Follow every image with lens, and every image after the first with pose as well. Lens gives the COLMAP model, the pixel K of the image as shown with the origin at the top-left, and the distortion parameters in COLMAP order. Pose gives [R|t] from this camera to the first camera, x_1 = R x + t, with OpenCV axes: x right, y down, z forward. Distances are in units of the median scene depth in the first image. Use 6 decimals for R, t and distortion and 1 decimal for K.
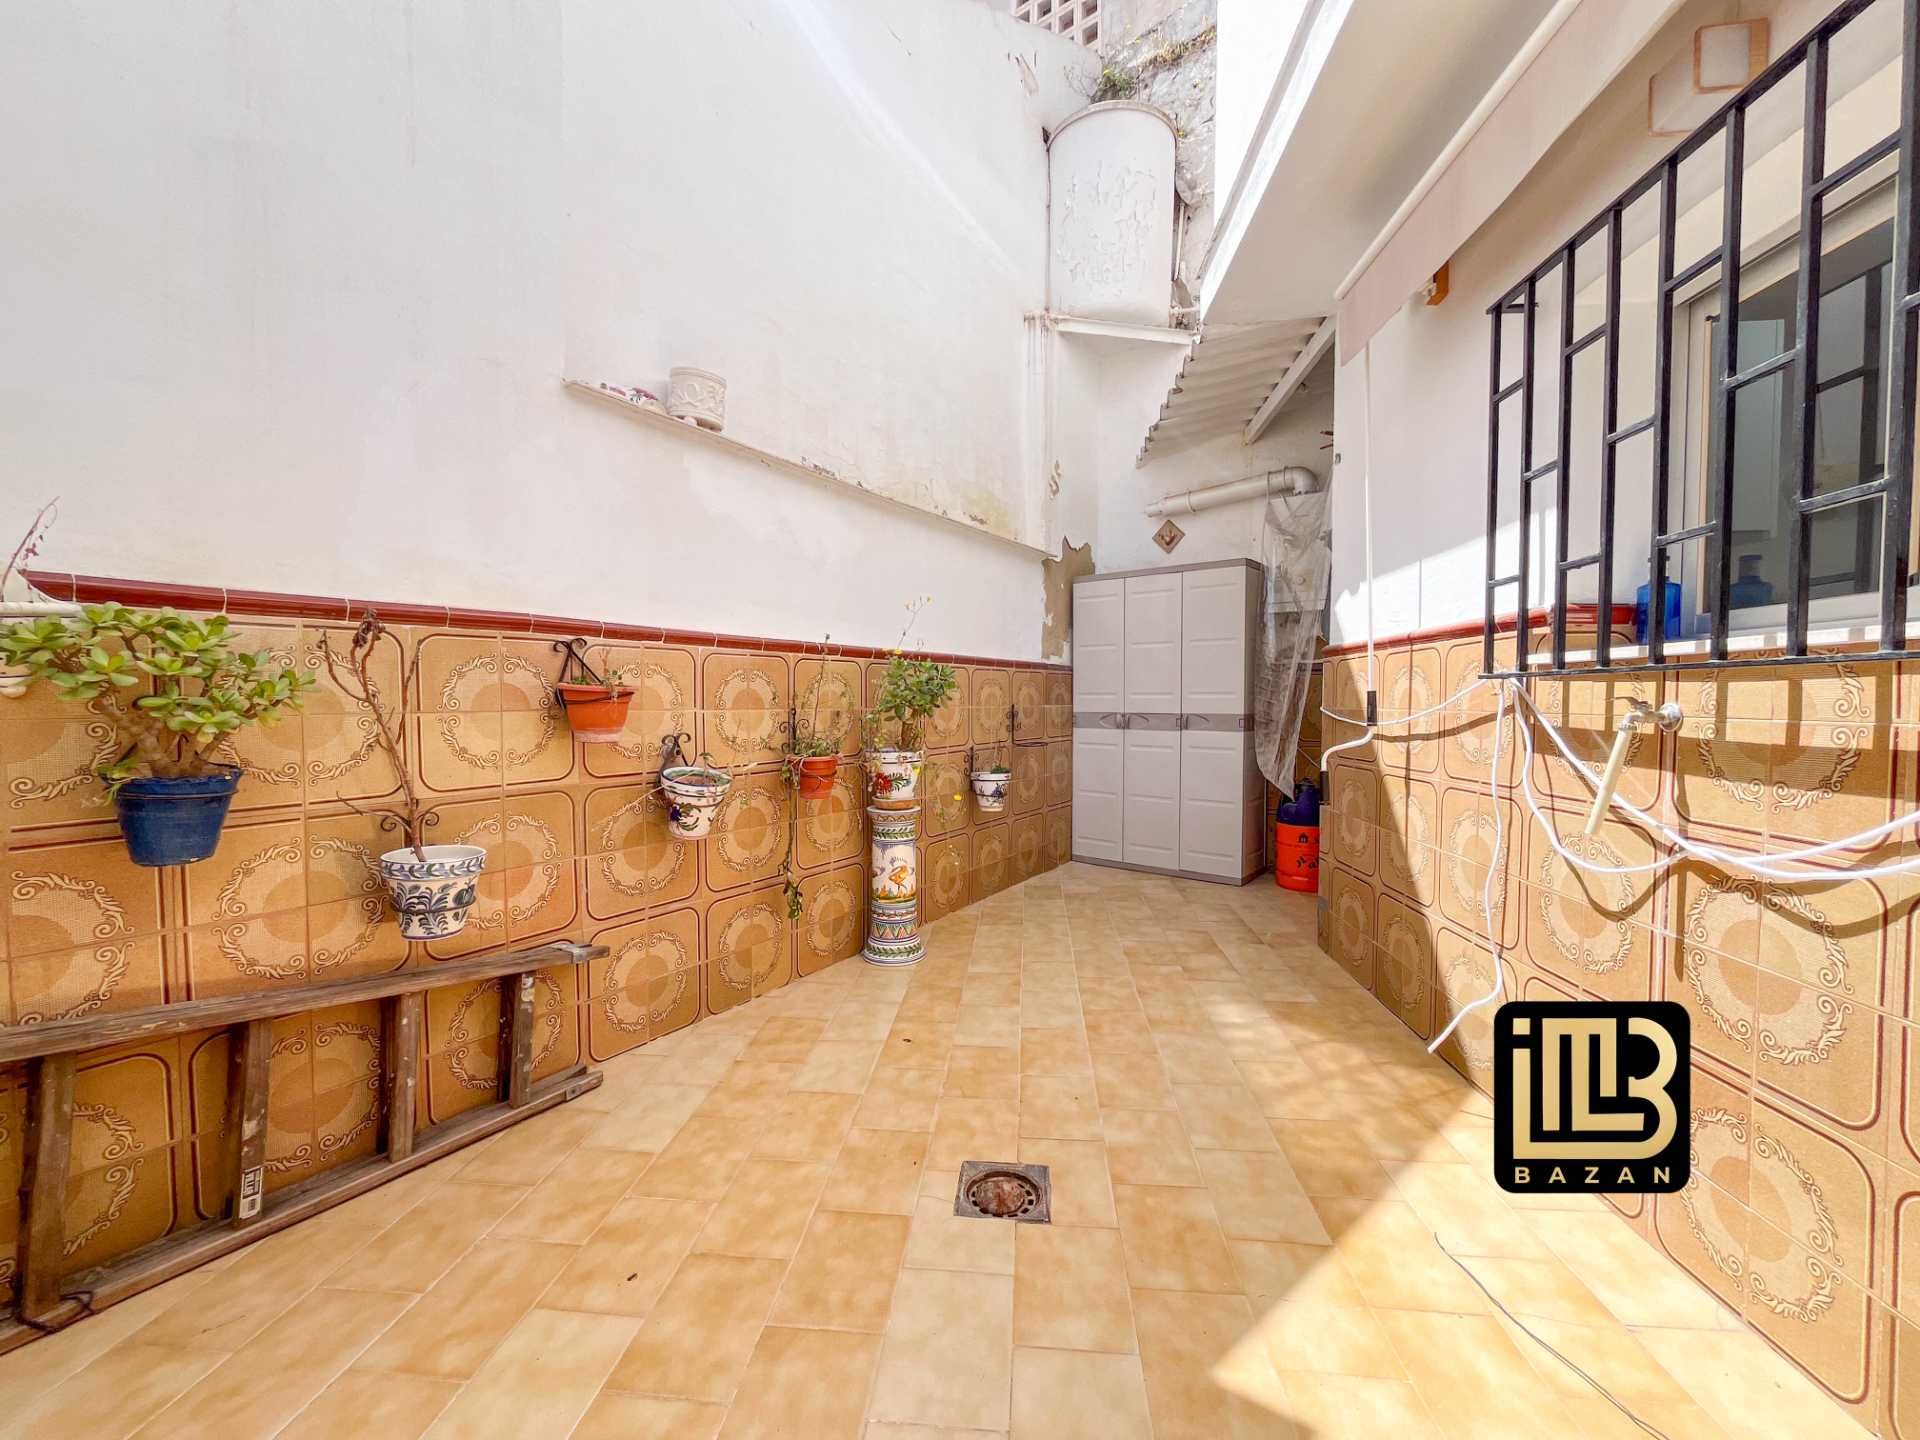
lens RADIAL K [[775.2, 0, 959.1], [0, 775.2, 722.2], [0, 0, 1]] dist [-0.003911, 0.000409]
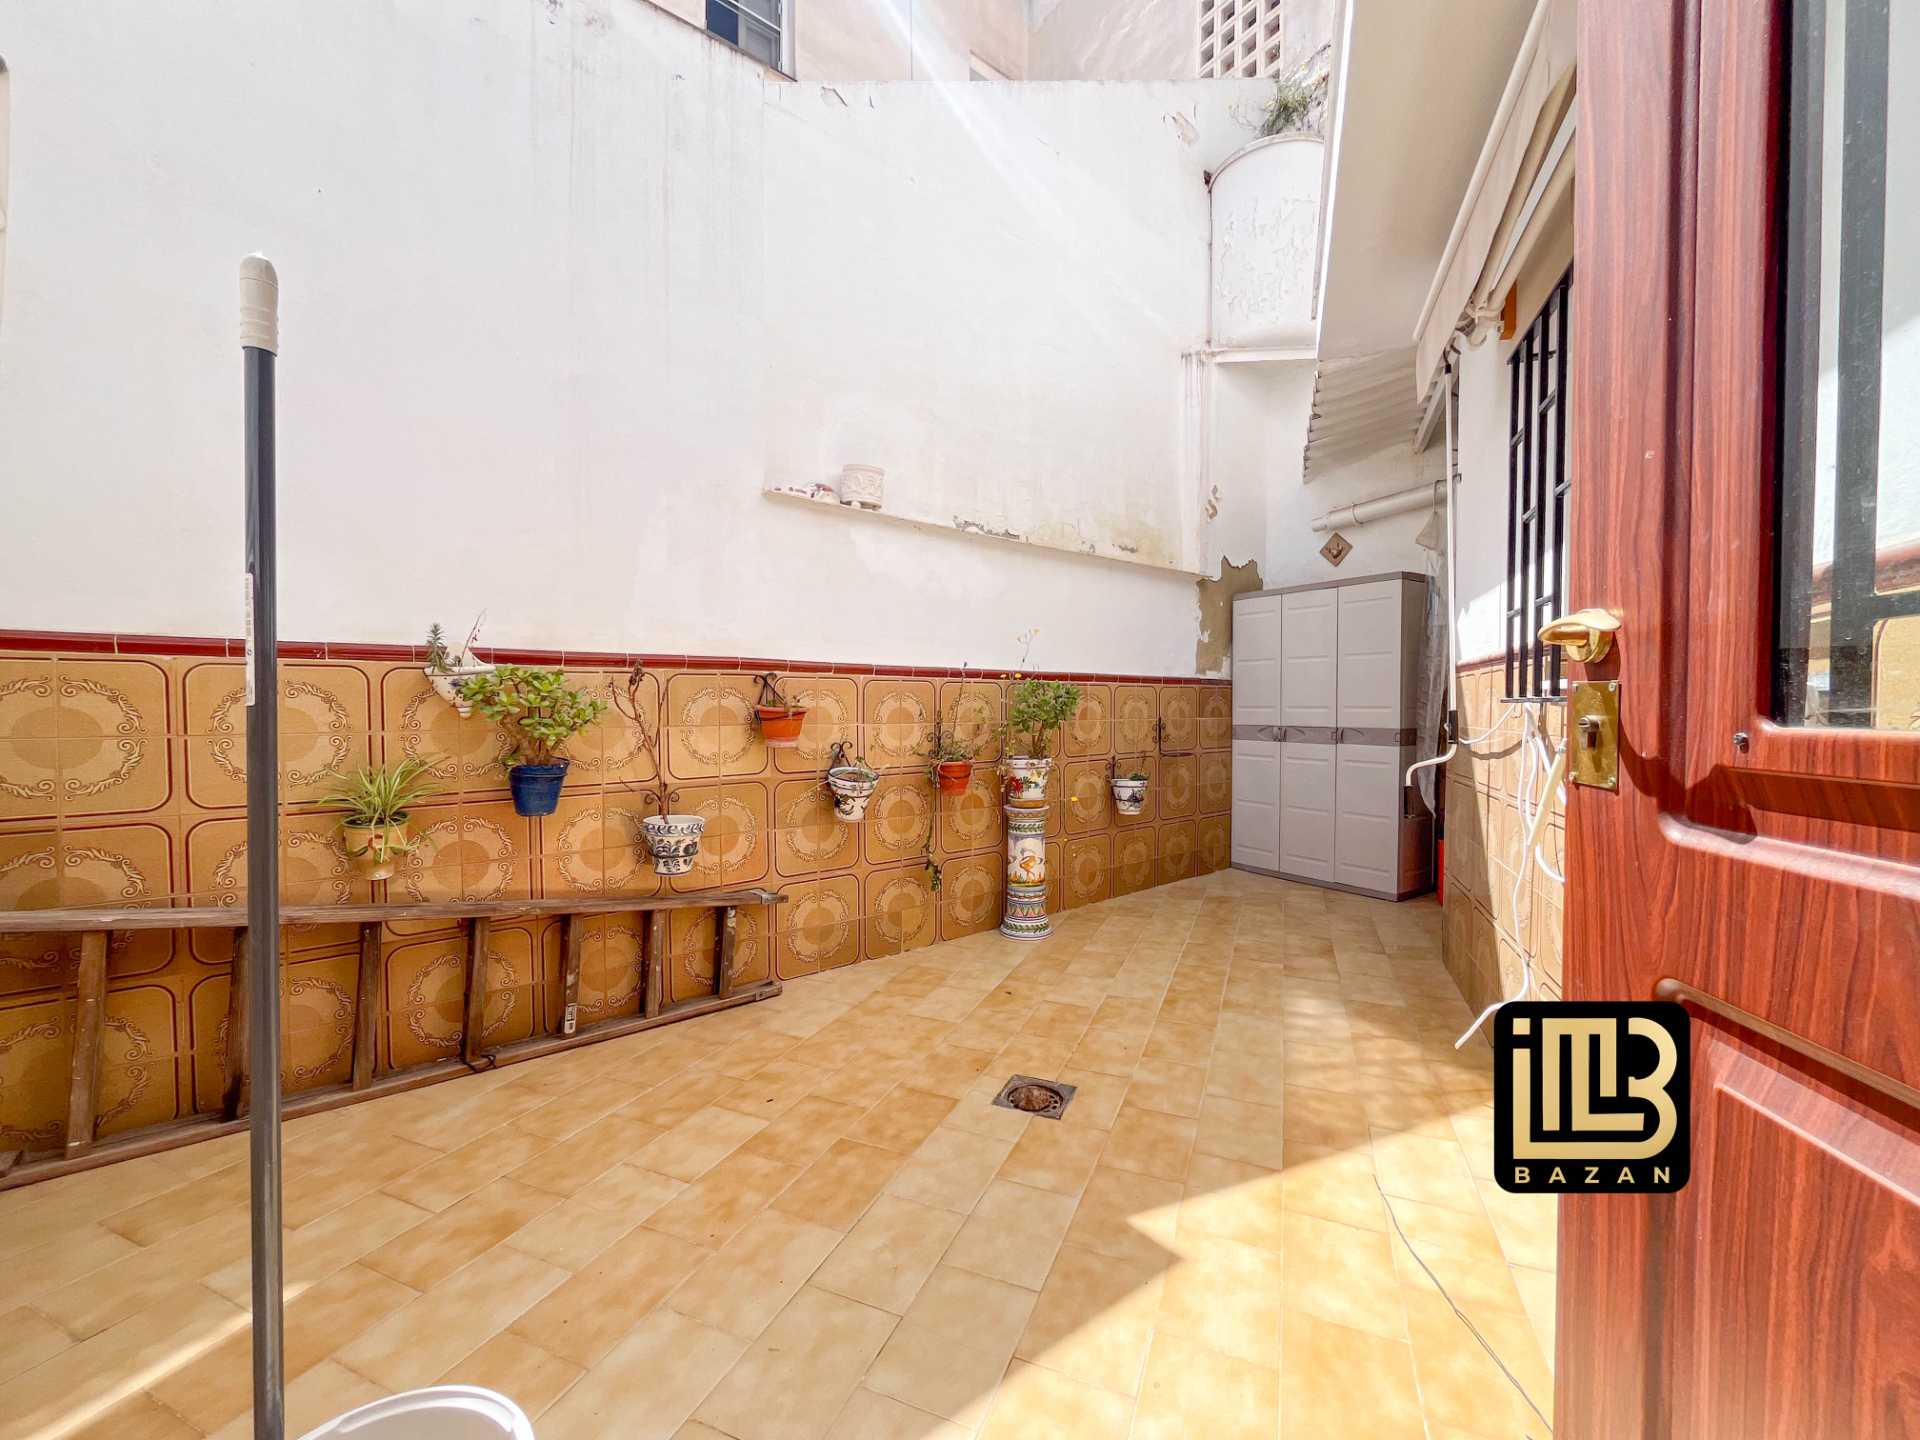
lens RADIAL K [[775.2, 0, 960.7], [0, 775.2, 722.1], [0, 0, 1]] dist [-0.003911, 0.000409]
pose [[0.953714, 0.006475, -0.300645, 0.253384], [-0.009001, 0.999935, -0.007019, -0.012853], [0.300580, 0.009400, 0.953710, -0.227046]]
